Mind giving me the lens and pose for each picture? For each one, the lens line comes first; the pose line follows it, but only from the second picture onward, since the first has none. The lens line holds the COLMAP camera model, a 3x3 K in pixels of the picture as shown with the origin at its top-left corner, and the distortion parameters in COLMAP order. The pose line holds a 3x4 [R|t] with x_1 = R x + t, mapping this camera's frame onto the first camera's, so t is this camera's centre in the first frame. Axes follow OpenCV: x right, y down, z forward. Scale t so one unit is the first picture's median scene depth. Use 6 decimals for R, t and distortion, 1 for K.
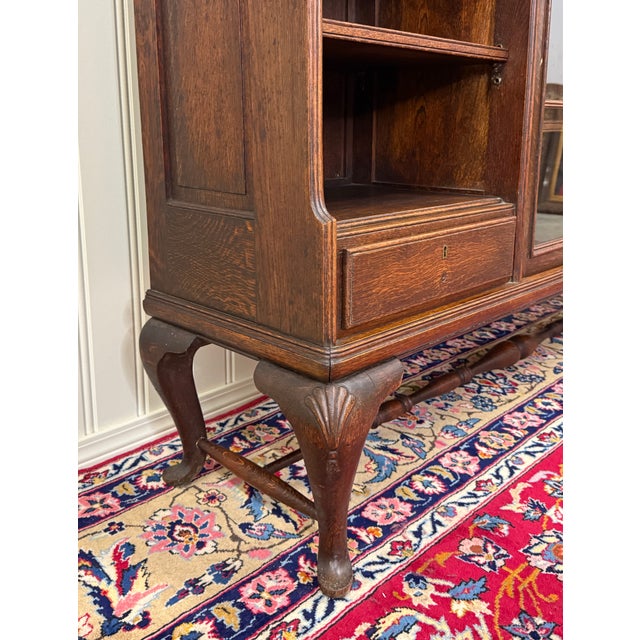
lens RADIAL K [[658.7, 0, 310.2], [0, 658.7, 246.6], [0, 0, 1]] dist [0.008026, -0.012832]
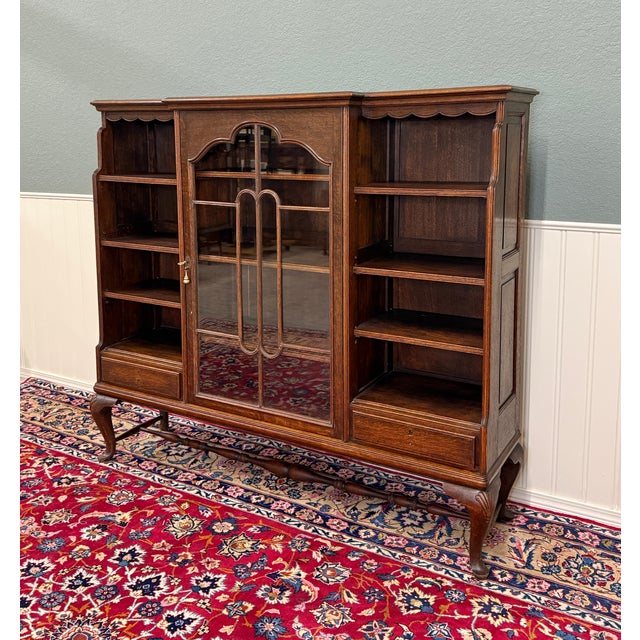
lens RADIAL K [[703.4, 0, 319.6], [0, 703.4, 222.9], [0, 0, 1]] dist [0.058128, -0.091411]
pose [[0.254398, 0.115501, -0.960178, 2.882351], [-0.183956, 0.980495, 0.069206, -0.867320], [0.949443, 0.159025, 0.270683, 0.722659]]
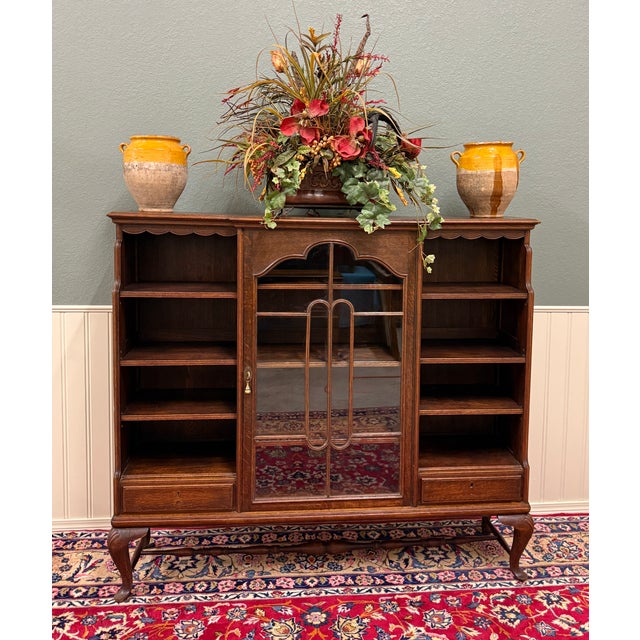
lens RADIAL K [[616.2, 0, 337.9], [0, 616.2, 240.9], [0, 0, 1]] dist [-0.016212, 0.021384]
pose [[0.769207, 0.053069, -0.636792, 2.028495], [-0.138365, 0.986735, -0.084903, -0.801245], [0.623840, 0.153418, 0.766346, -0.624494]]
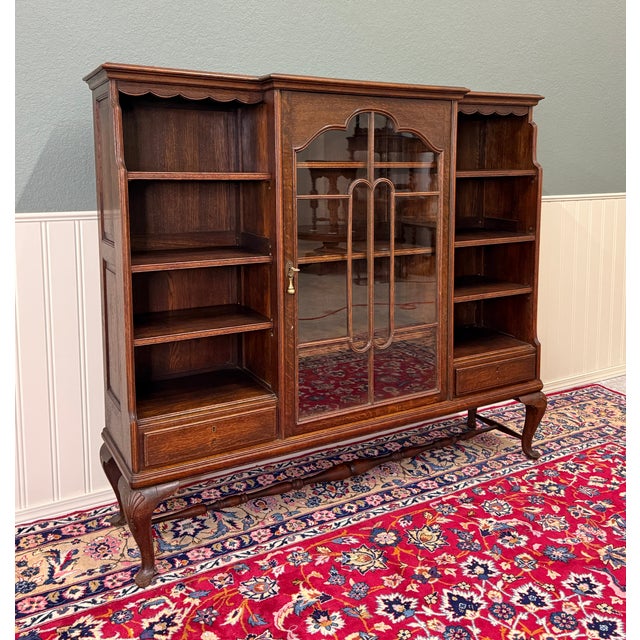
lens RADIAL K [[655.8, 0, 333.9], [0, 655.8, 214.7], [0, 0, 1]] dist [0.005559, -0.000169]
pose [[0.964043, 0.019510, -0.265031, 1.008801], [-0.049478, 0.993041, -0.106870, -0.425051], [0.261101, 0.116140, 0.958299, -0.915851]]
